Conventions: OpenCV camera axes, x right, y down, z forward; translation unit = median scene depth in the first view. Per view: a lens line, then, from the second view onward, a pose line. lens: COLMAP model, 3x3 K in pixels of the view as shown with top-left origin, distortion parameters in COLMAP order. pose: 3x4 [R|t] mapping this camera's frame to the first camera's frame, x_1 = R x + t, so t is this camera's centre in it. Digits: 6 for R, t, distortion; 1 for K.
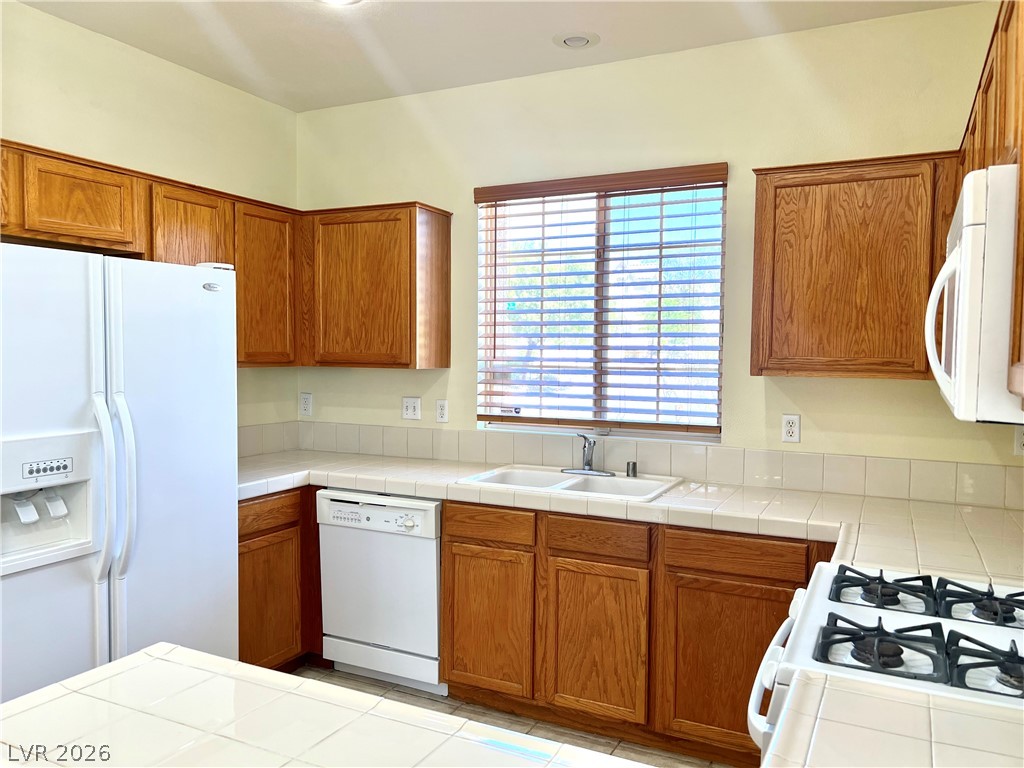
lens RADIAL K [[771.9, 0, 512.0], [0, 771.9, 384.0], [0, 0, 1]] dist [0.111500, -0.258608]
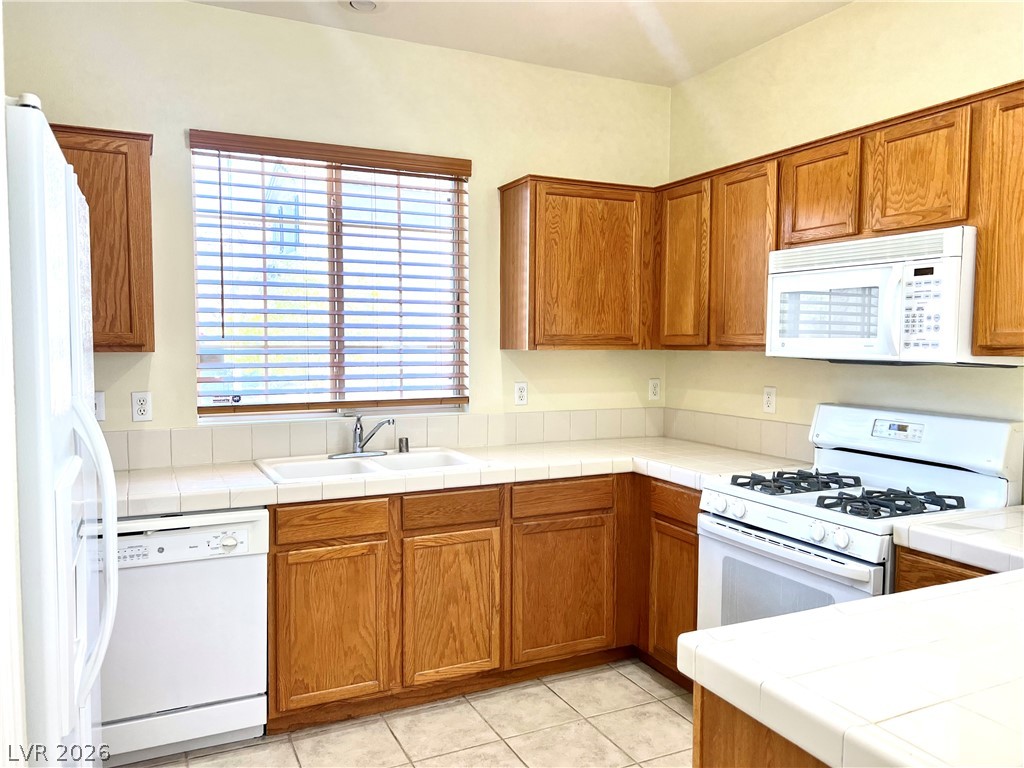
lens RADIAL K [[771.9, 0, 512.0], [0, 771.9, 384.0], [0, 0, 1]] dist [0.111500, -0.258608]
pose [[0.610687, -0.053639, 0.790053, -0.592041], [0.036833, 0.998547, 0.039323, -0.005608], [-0.791015, 0.005085, 0.611775, 0.274243]]
